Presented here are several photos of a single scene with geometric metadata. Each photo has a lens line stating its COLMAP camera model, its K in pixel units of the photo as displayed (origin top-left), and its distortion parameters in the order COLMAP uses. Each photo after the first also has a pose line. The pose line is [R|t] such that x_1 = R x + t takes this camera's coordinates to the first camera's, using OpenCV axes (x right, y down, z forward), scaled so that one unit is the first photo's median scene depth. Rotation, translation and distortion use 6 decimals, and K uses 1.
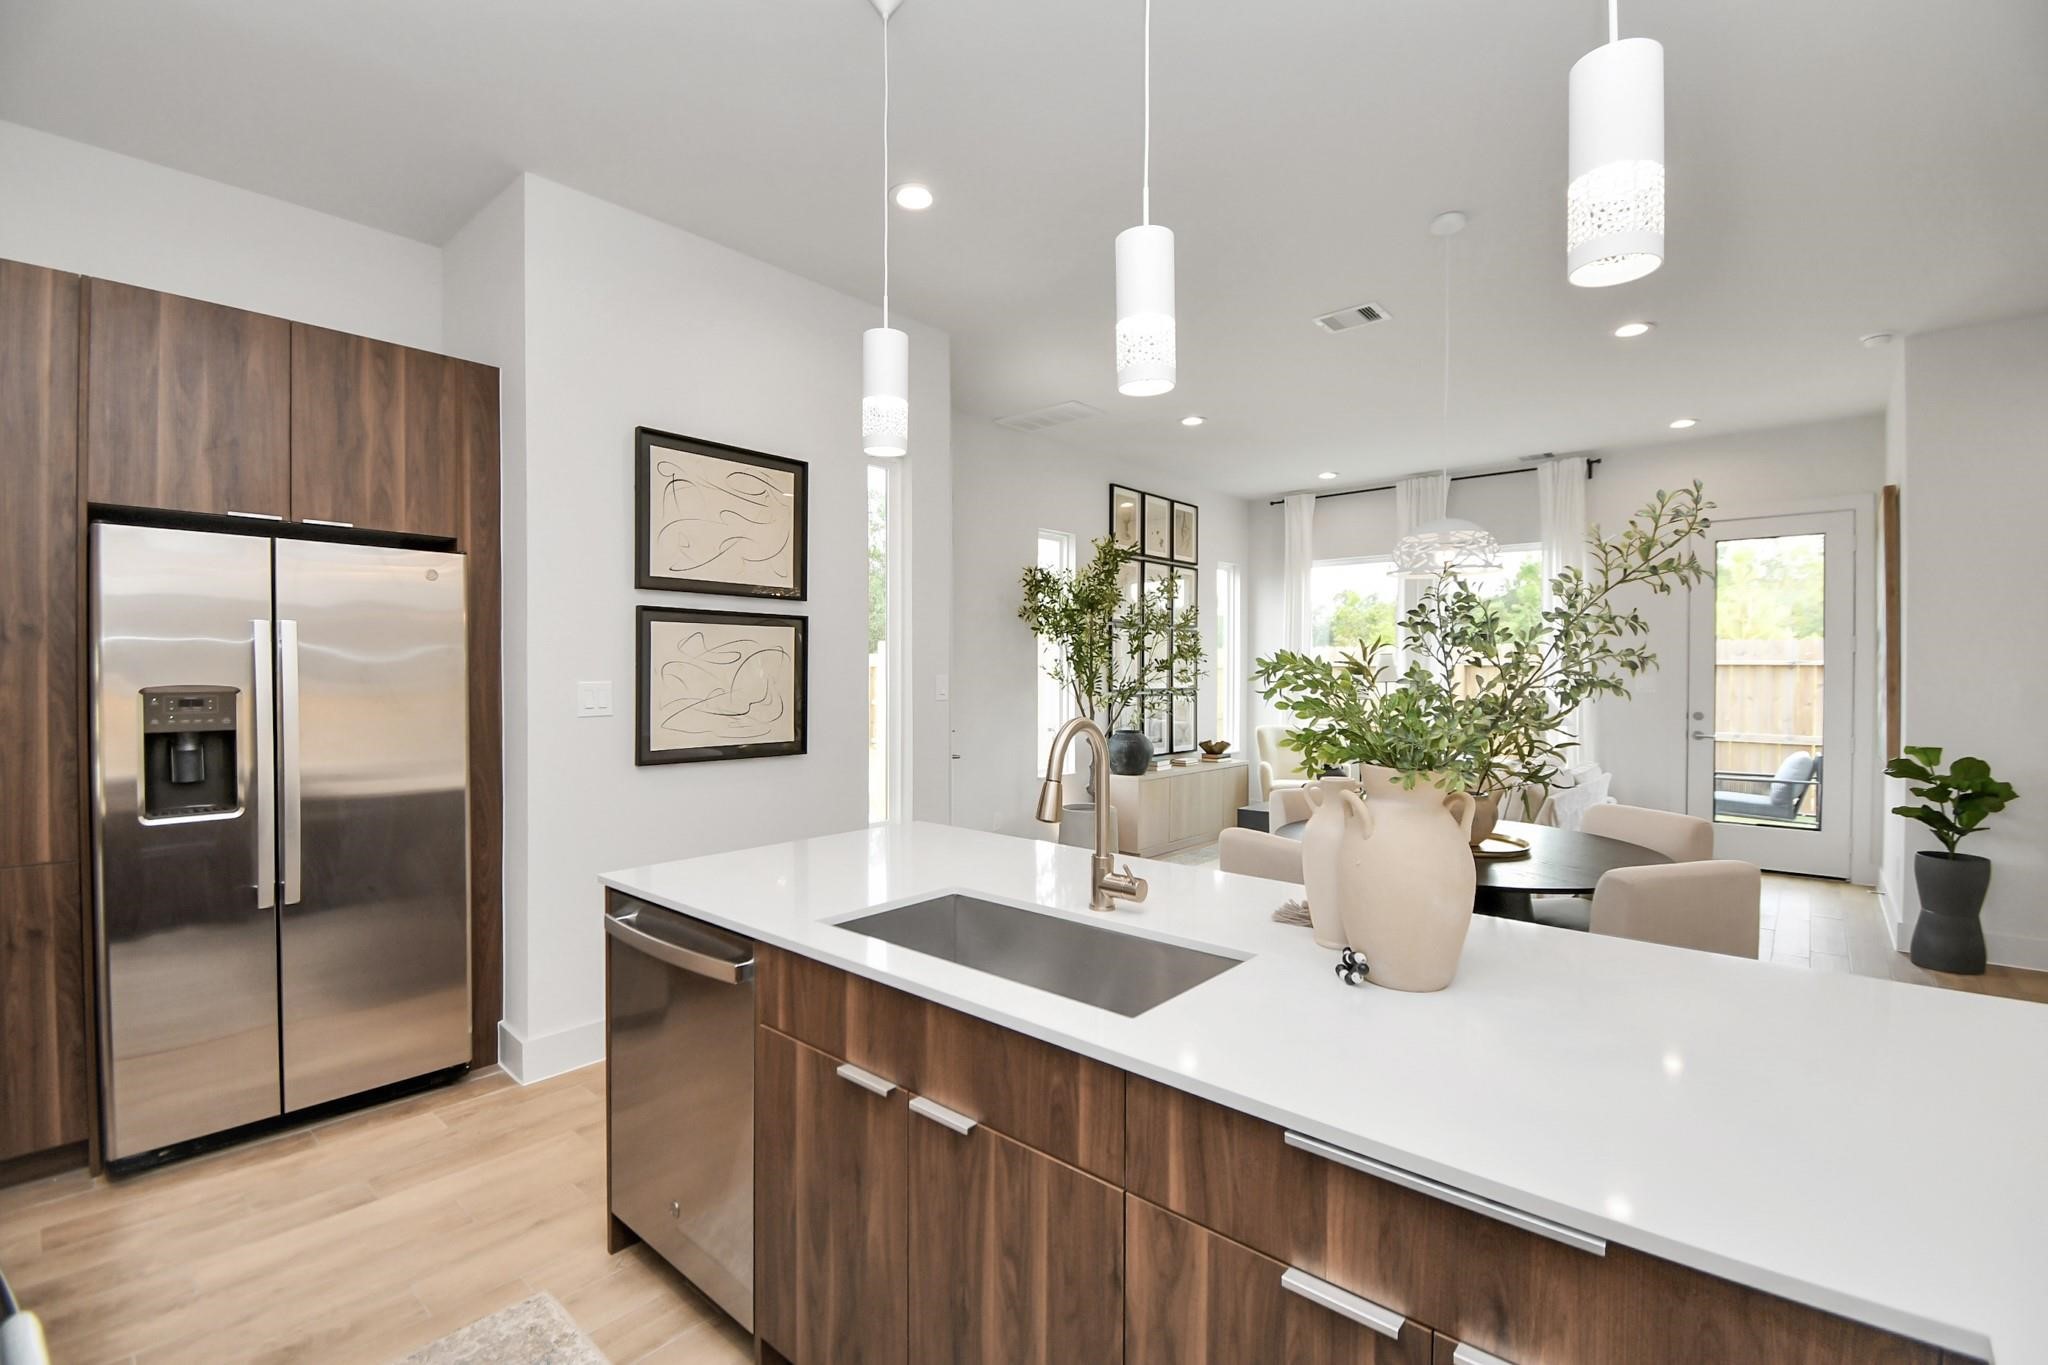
lens RADIAL K [[906.8, 0, 999.5], [0, 906.8, 680.1], [0, 0, 1]] dist [0.019000, -0.020369]
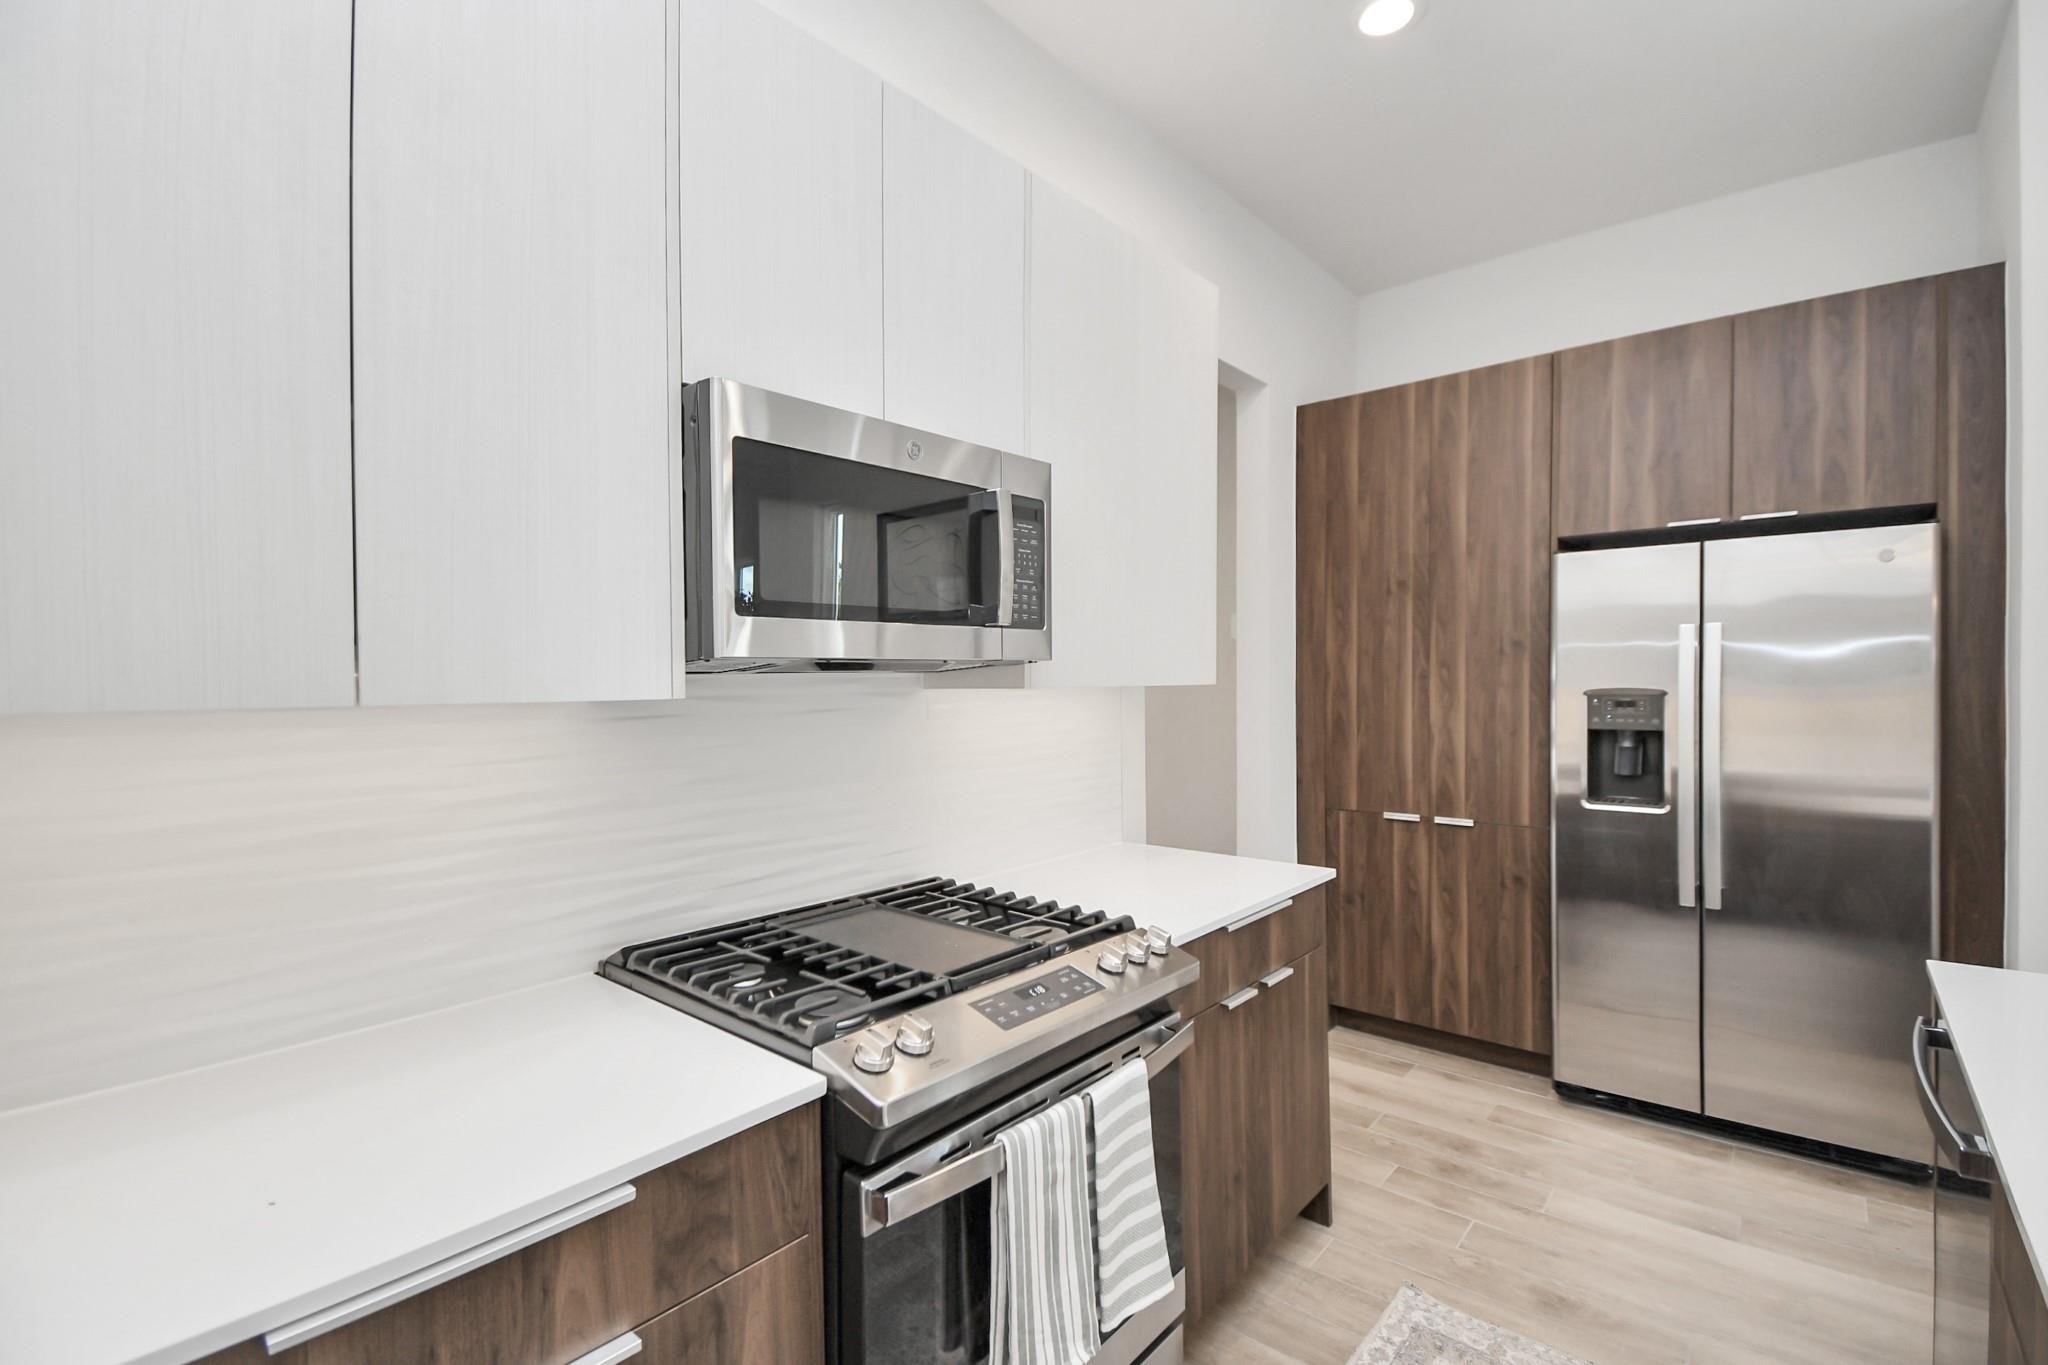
lens RADIAL K [[922.3, 0, 1021.2], [0, 922.3, 694.4], [0, 0, 1]] dist [0.000280, -0.020984]
pose [[0.013459, 0.013006, -0.999825, 0.205908], [0.002709, 0.999911, 0.013043, -0.002879], [0.999906, -0.002885, 0.013422, 0.235611]]
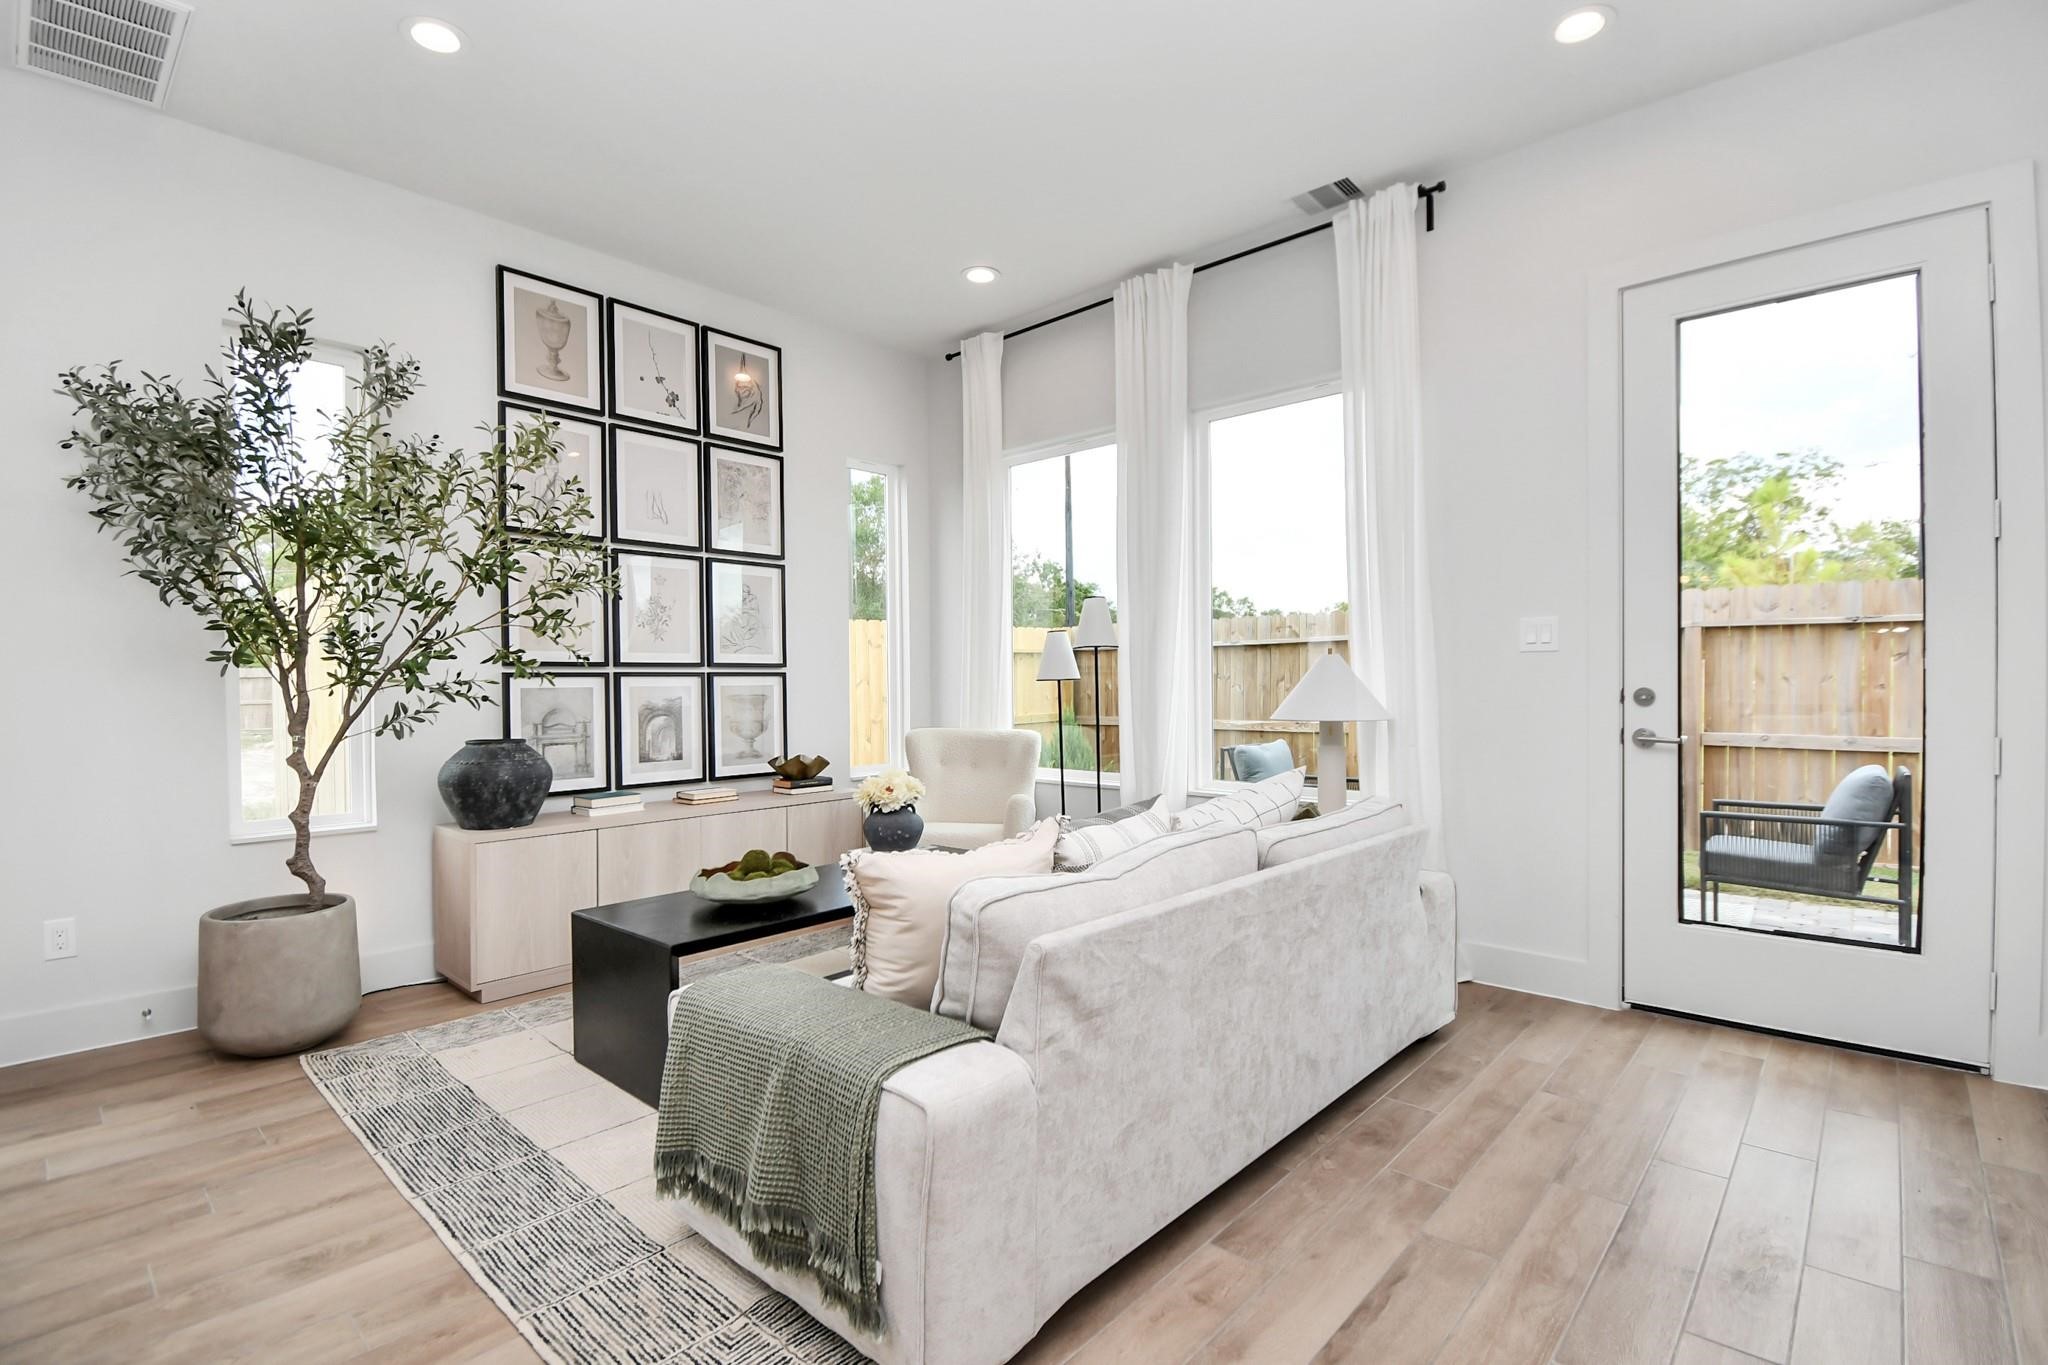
lens RADIAL K [[937.6, 0, 966.3], [0, 937.6, 685.7], [0, 0, 1]] dist [0.023038, -0.022406]
pose [[0.999162, -0.012779, -0.038887, 1.011554], [0.012843, 0.999917, 0.001380, 0.065311], [0.038866, -0.001878, 0.999243, 1.159653]]
